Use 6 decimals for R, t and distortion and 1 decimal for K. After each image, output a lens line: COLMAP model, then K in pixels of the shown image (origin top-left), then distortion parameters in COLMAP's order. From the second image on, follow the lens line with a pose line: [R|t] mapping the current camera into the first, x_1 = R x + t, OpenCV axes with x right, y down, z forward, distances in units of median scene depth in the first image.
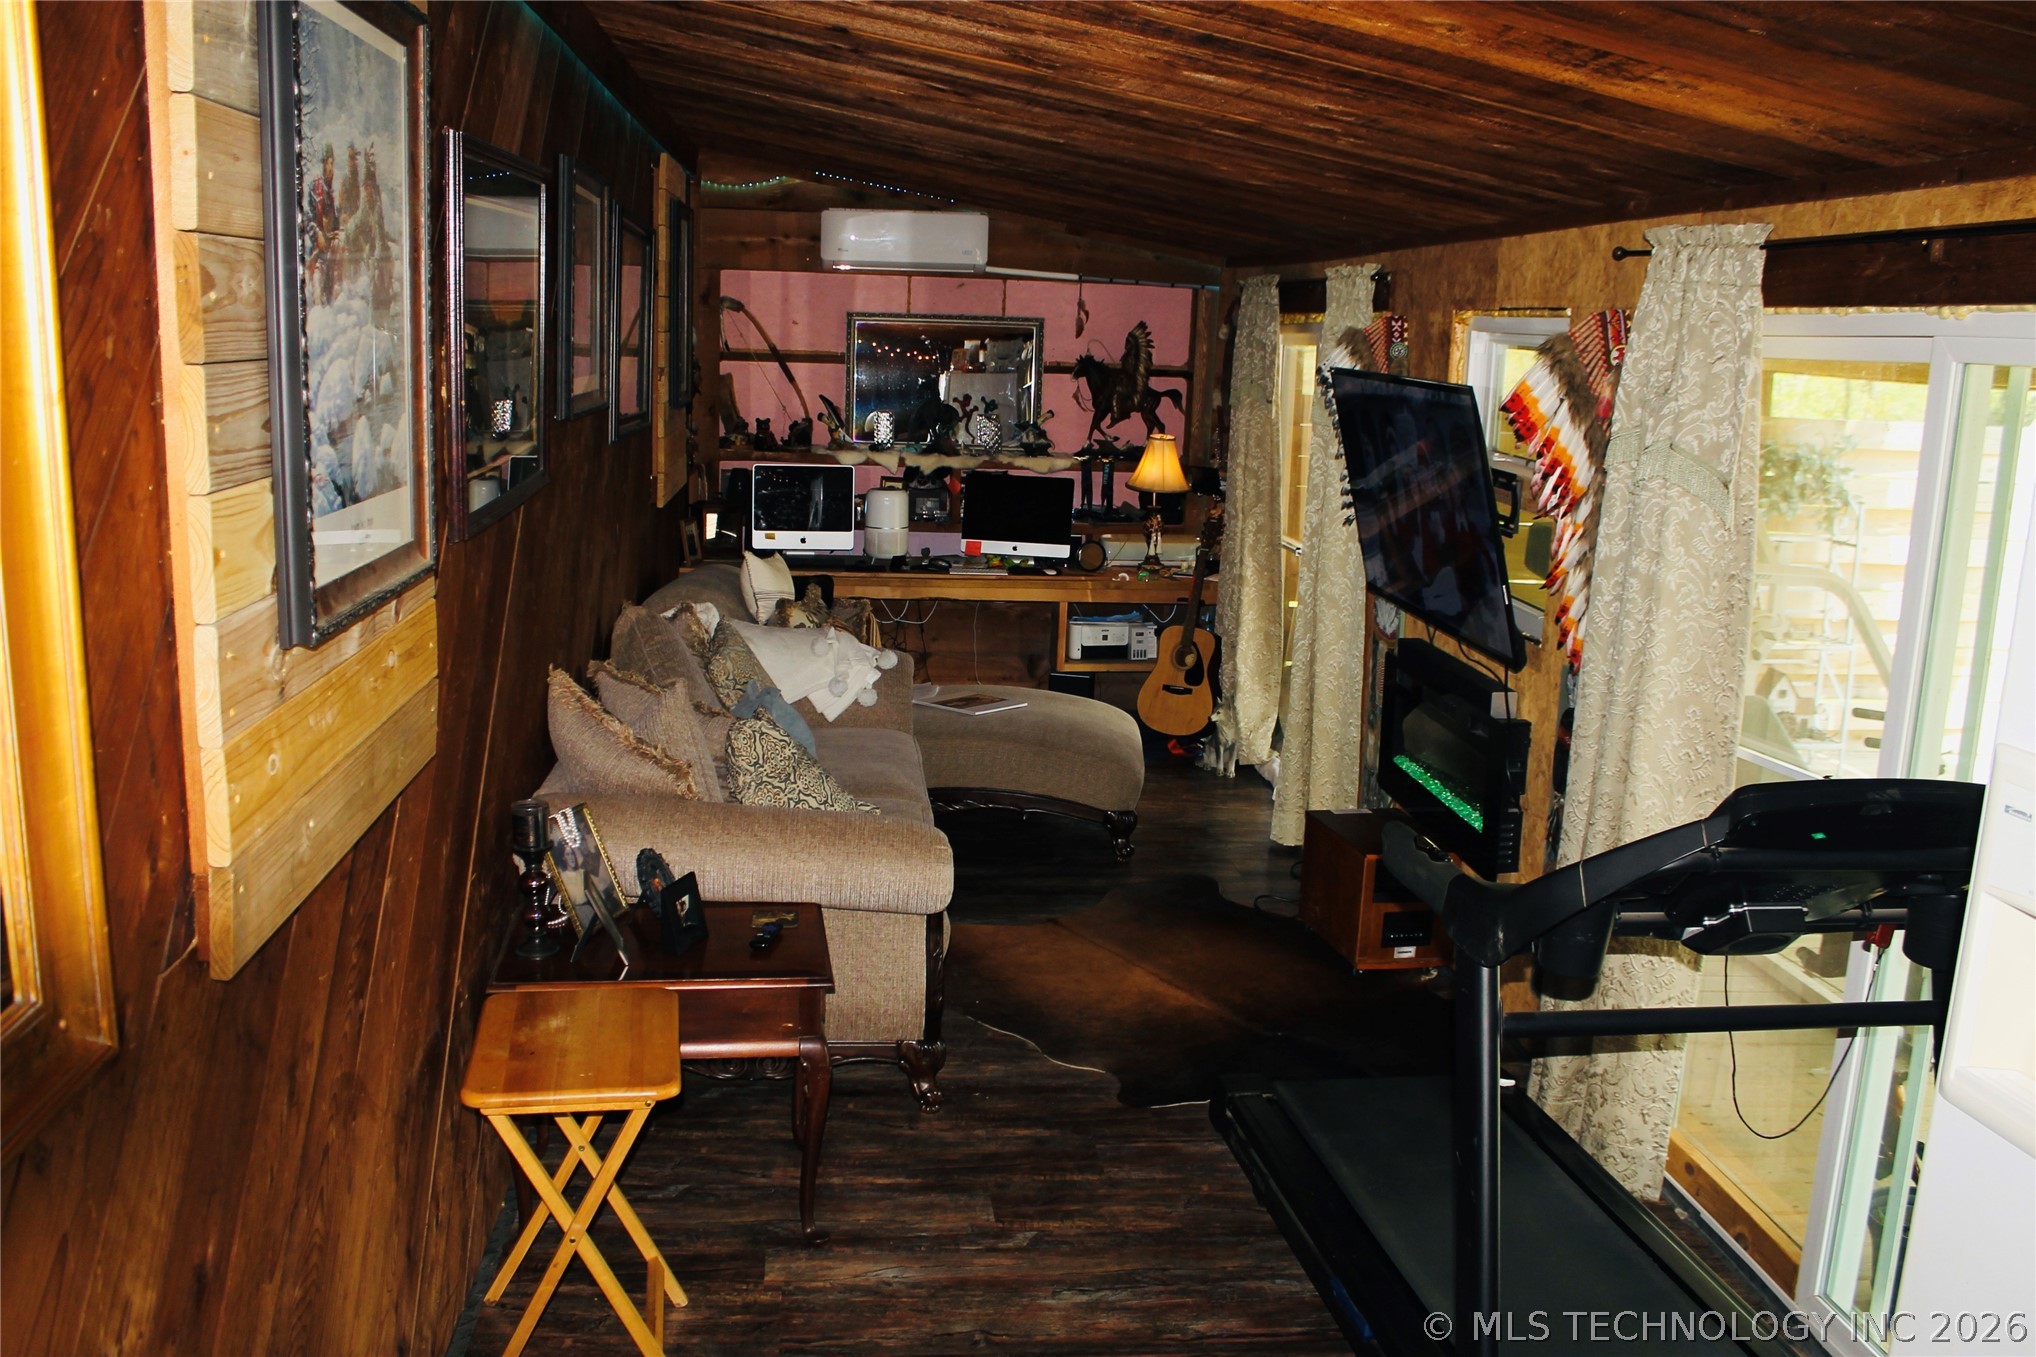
lens RADIAL K [[1704.5, 0, 1018.0], [0, 1704.5, 678.5], [0, 0, 1]] dist [-0.165072, 0.144214]
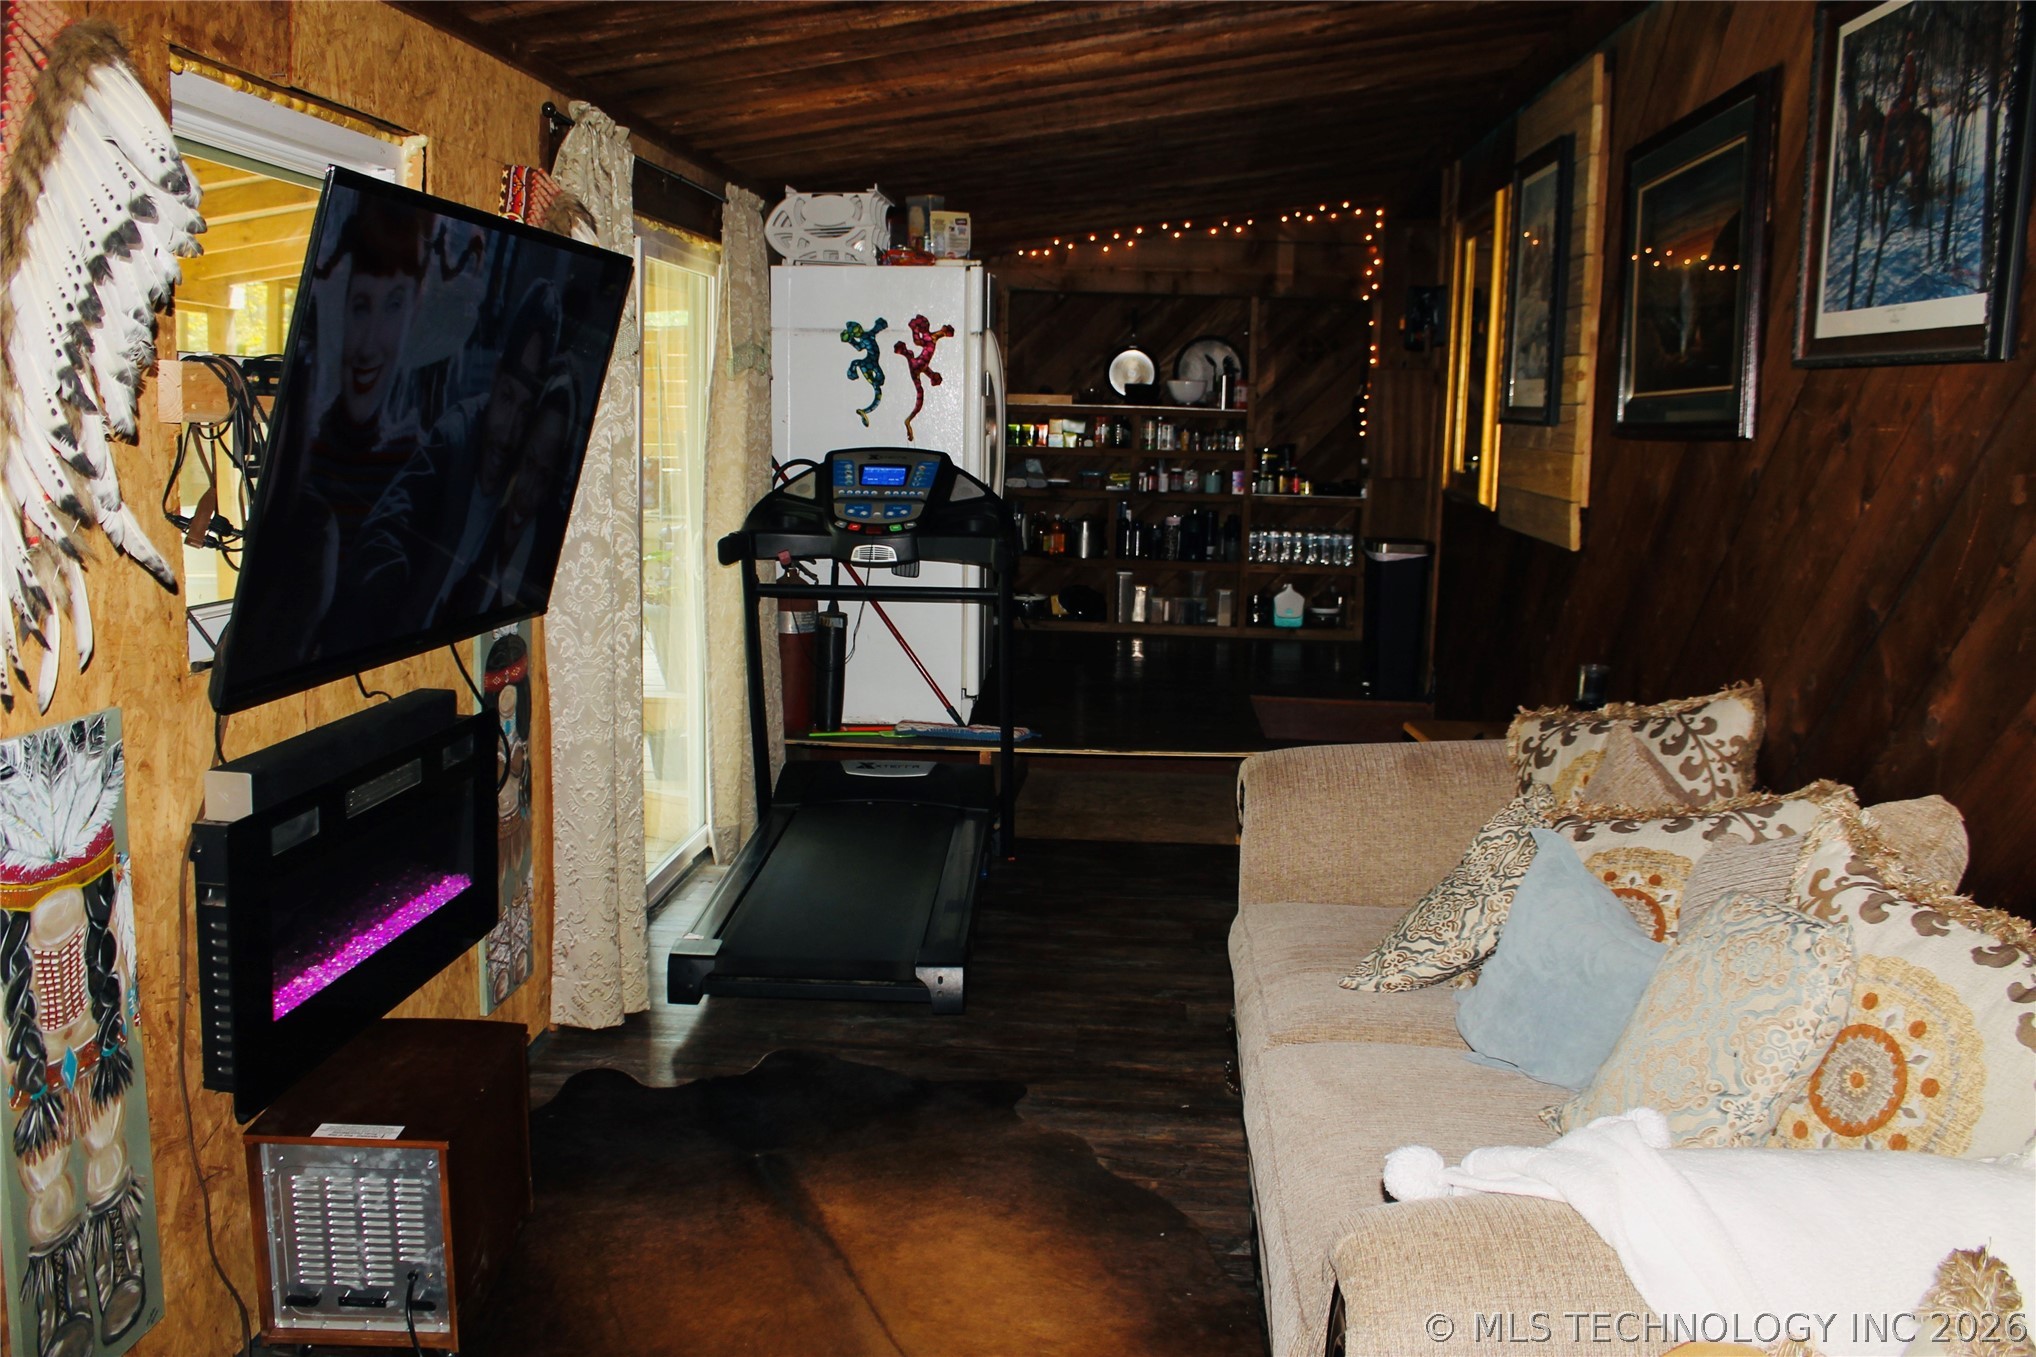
lens RADIAL K [[1704.5, 0, 1018.0], [0, 1704.5, 678.5], [0, 0, 1]] dist [-0.165072, 0.144214]
pose [[-0.981716, -0.089268, 0.168123, -0.069592], [-0.024569, 0.935253, 0.353126, -0.282722], [-0.188760, 0.342539, -0.920346, 1.834348]]
